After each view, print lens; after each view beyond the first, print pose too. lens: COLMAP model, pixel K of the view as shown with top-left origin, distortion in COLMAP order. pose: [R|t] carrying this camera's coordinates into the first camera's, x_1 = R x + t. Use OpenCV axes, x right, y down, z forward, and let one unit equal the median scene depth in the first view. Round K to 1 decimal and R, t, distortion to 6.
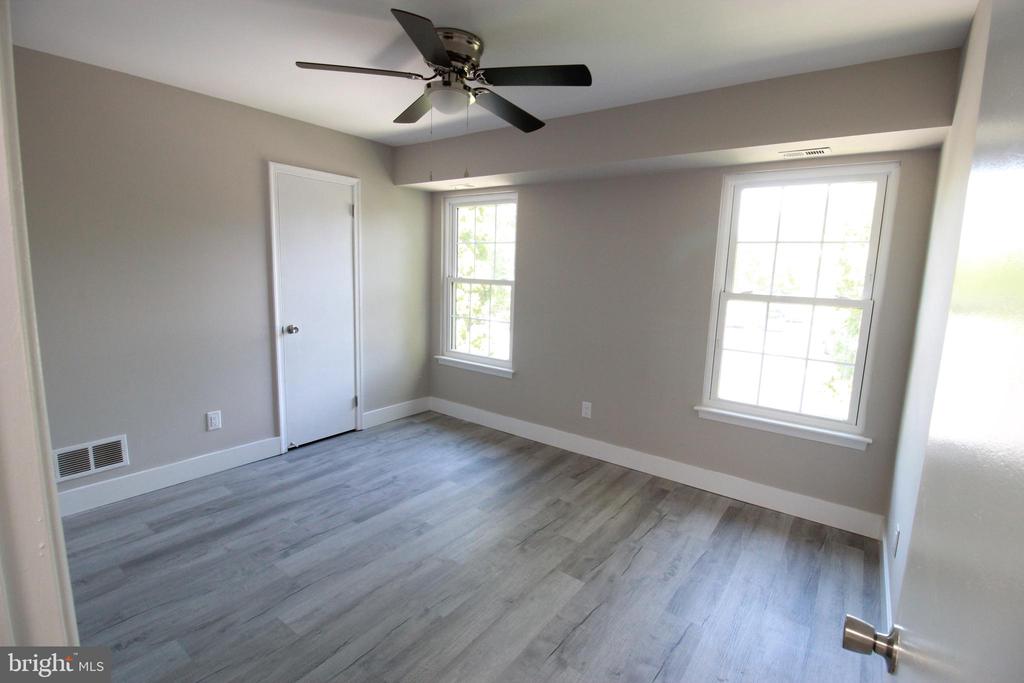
lens RADIAL K [[477.1, 0, 513.8], [0, 477.1, 336.0], [0, 0, 1]] dist [0.002634, -0.016217]
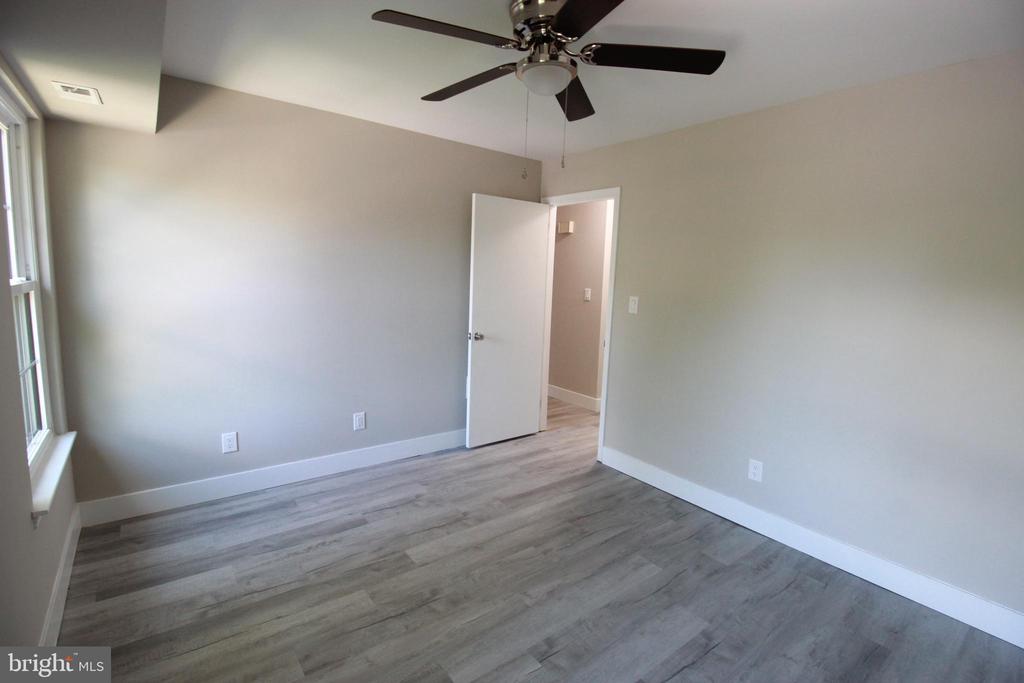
lens RADIAL K [[477.1, 0, 513.8], [0, 477.1, 336.0], [0, 0, 1]] dist [0.002634, -0.016217]
pose [[-0.960109, -0.107790, 0.258016, -0.311034], [-0.034859, 0.961657, 0.272032, -0.262191], [-0.277445, 0.252186, -0.927053, 1.729670]]
